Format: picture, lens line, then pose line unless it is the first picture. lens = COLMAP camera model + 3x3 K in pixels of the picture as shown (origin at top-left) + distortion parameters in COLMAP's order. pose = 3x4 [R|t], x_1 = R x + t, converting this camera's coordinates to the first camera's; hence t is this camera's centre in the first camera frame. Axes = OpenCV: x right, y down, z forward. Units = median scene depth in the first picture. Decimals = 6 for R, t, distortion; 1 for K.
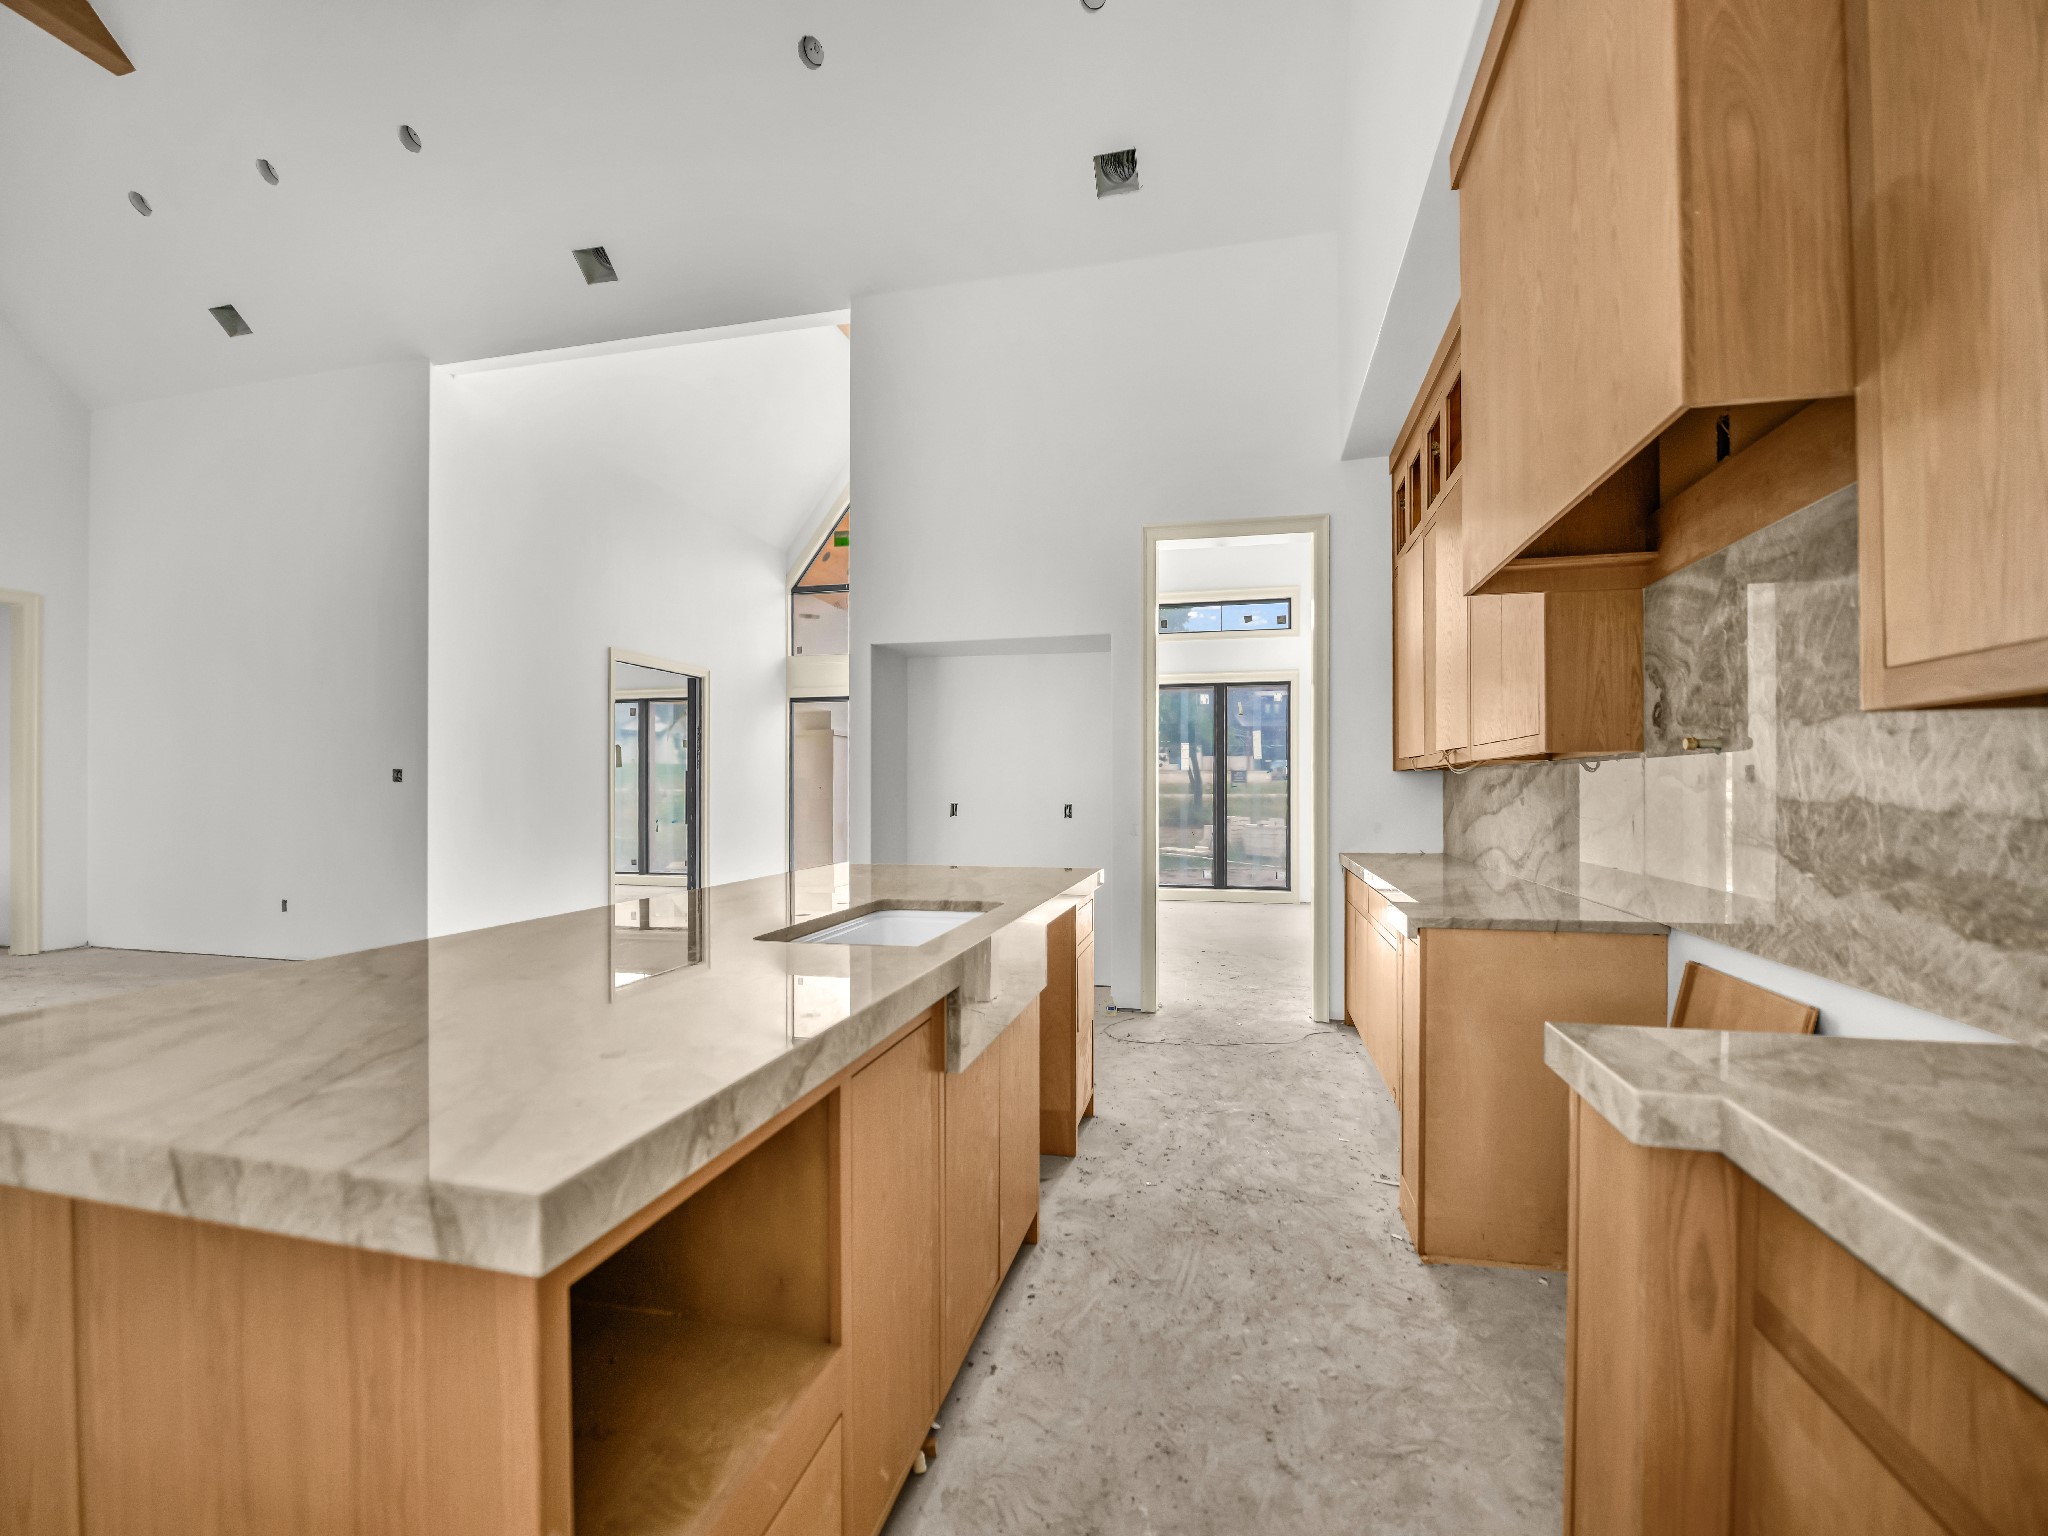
lens RADIAL K [[865.4, 0, 1034.3], [0, 865.4, 781.6], [0, 0, 1]] dist [-0.012152, -0.005244]
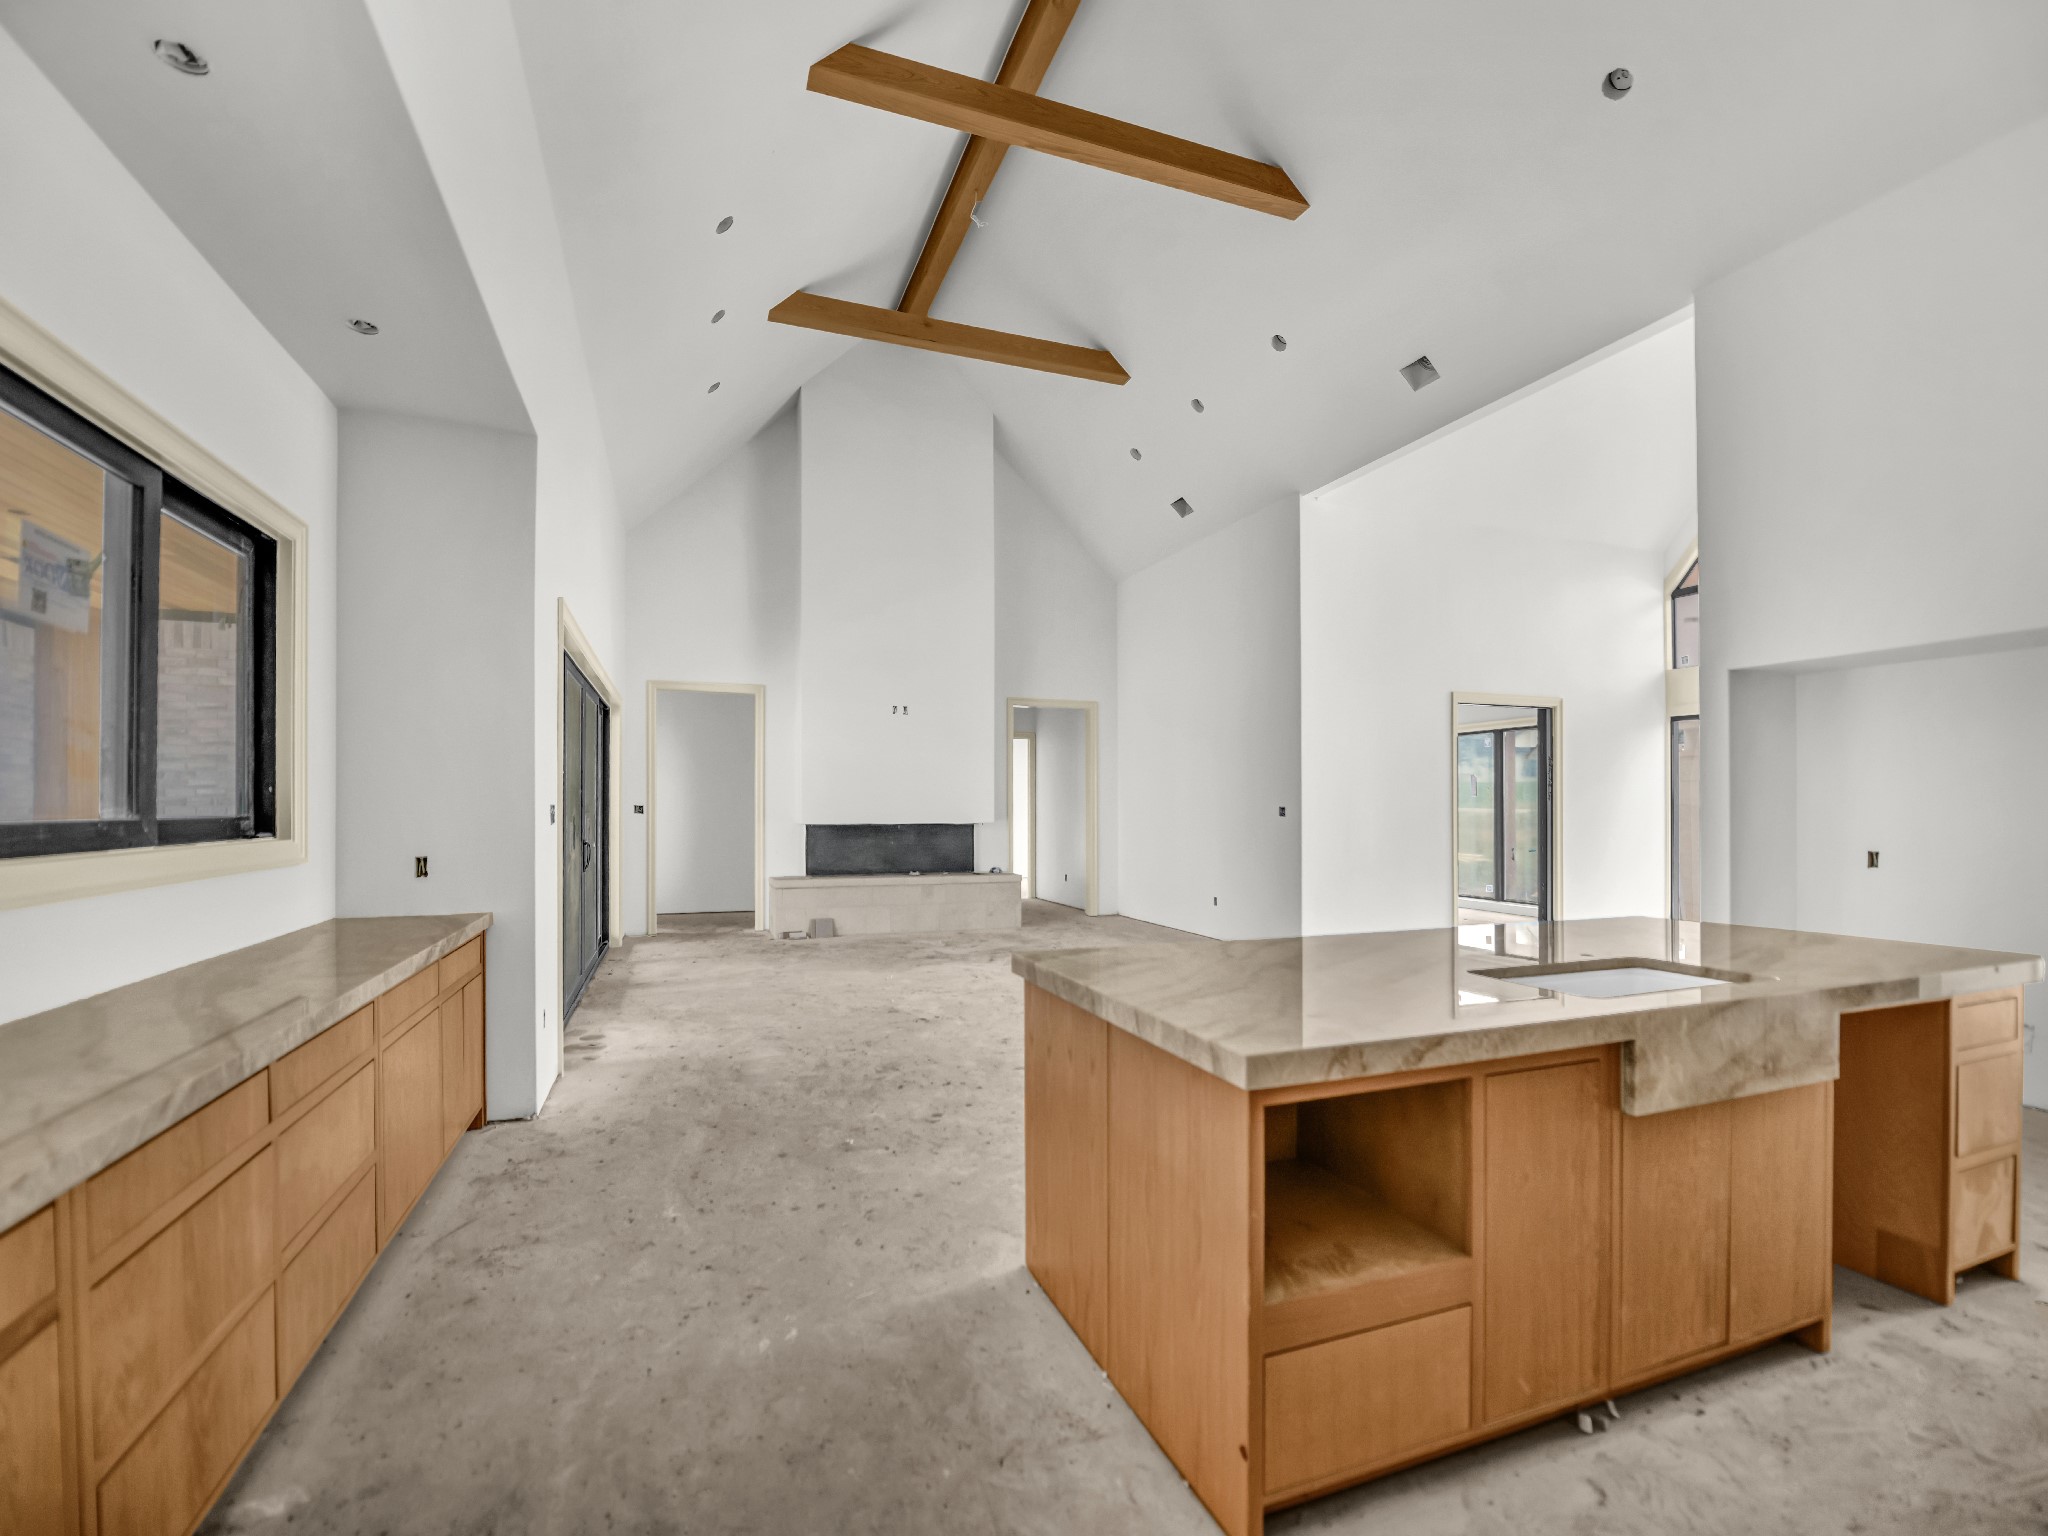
lens RADIAL K [[856.1, 0, 993.6], [0, 856.1, 806.2], [0, 0, 1]] dist [-0.000206, -0.000085]
pose [[0.549273, 0.002116, -0.835640, 0.250659], [0.006001, 0.999961, 0.006476, -0.055140], [0.835621, -0.008571, 0.549239, -0.215081]]
